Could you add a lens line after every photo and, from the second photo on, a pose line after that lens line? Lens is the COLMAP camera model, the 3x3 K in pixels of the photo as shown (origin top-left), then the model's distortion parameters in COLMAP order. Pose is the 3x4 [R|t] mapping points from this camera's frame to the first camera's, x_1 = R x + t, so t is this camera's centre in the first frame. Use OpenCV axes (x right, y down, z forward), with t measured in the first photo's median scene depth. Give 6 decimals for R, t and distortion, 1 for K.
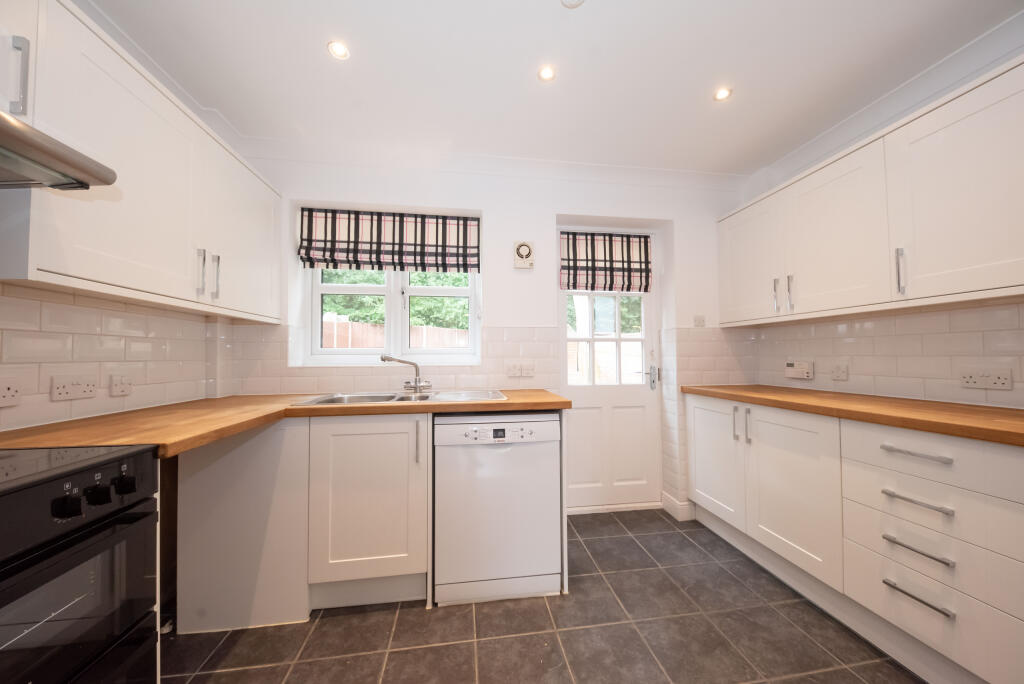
lens RADIAL K [[352.1, 0, 515.2], [0, 352.1, 346.1], [0, 0, 1]] dist [-0.007397, -0.000456]
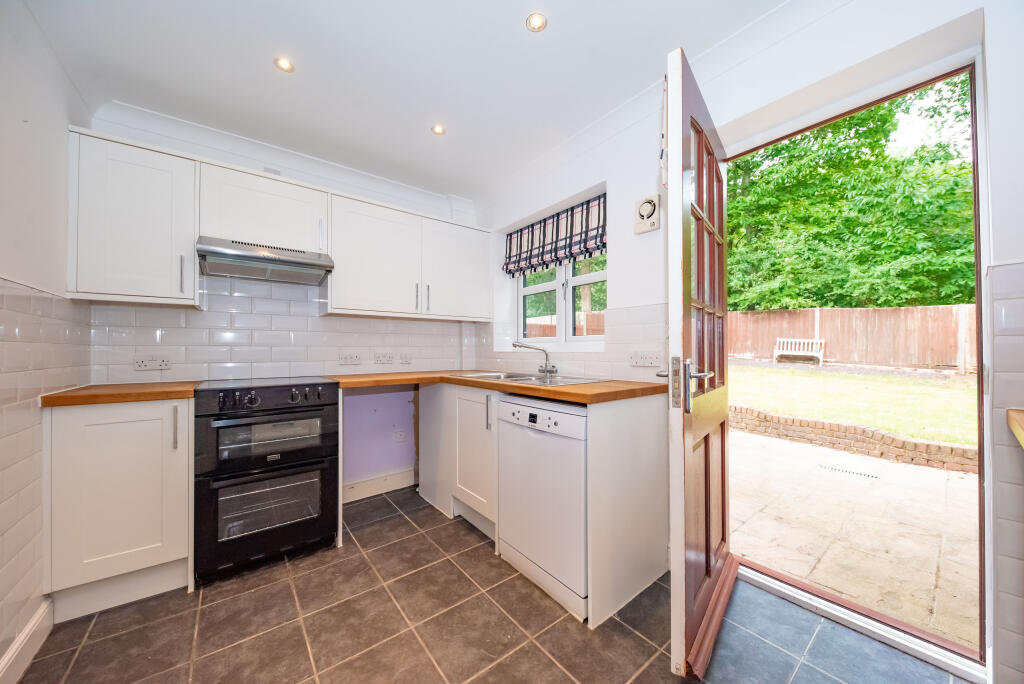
lens RADIAL K [[352.1, 0, 515.7], [0, 352.1, 346.4], [0, 0, 1]] dist [-0.007397, -0.000456]
pose [[0.494431, -0.005075, -0.869202, 0.780783], [0.025559, 0.999635, 0.008702, 0.035124], [0.868841, -0.026518, 0.494380, 0.463999]]
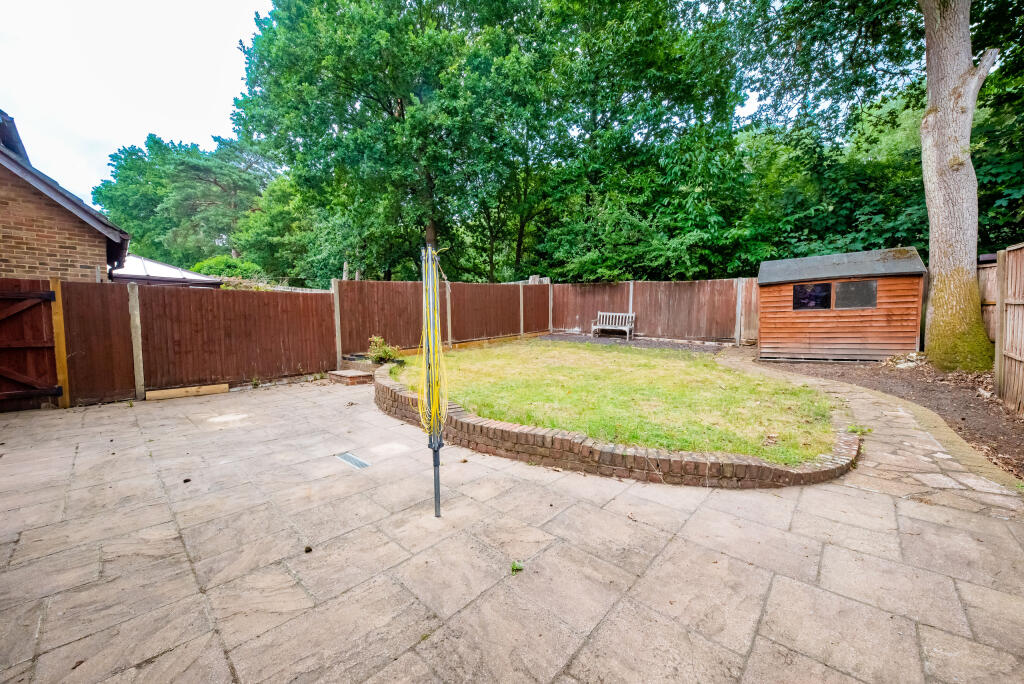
lens RADIAL K [[376.1, 0, 511.3], [0, 376.1, 341.7], [0, 0, 1]] dist [0.001507, 0.000066]
pose [[0.625961, 0.033345, -0.779141, 2.055101], [0.028293, 0.997457, 0.065420, 0.123847], [0.779341, -0.062995, 0.623425, 2.795823]]
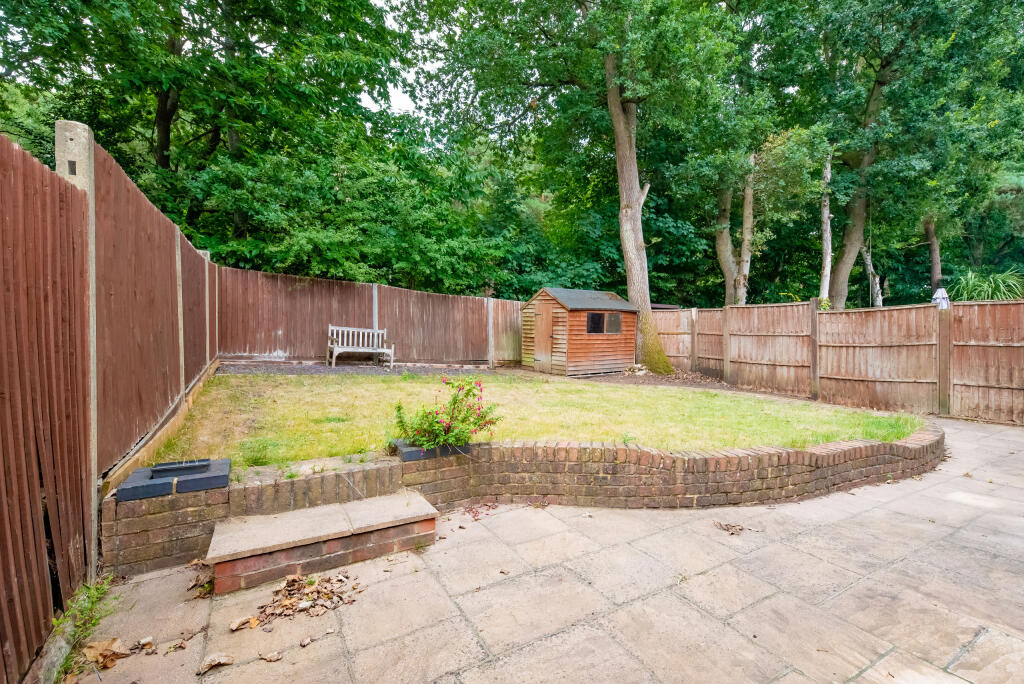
lens RADIAL K [[440.4, 0, 515.9], [0, 440.4, 346.7], [0, 0, 1]] dist [0.000104, 0.000002]
pose [[0.929670, -0.002068, 0.368387, -2.949466], [-0.013547, 0.999116, 0.039796, 0.083875], [-0.368144, -0.041987, 0.928820, 2.909875]]
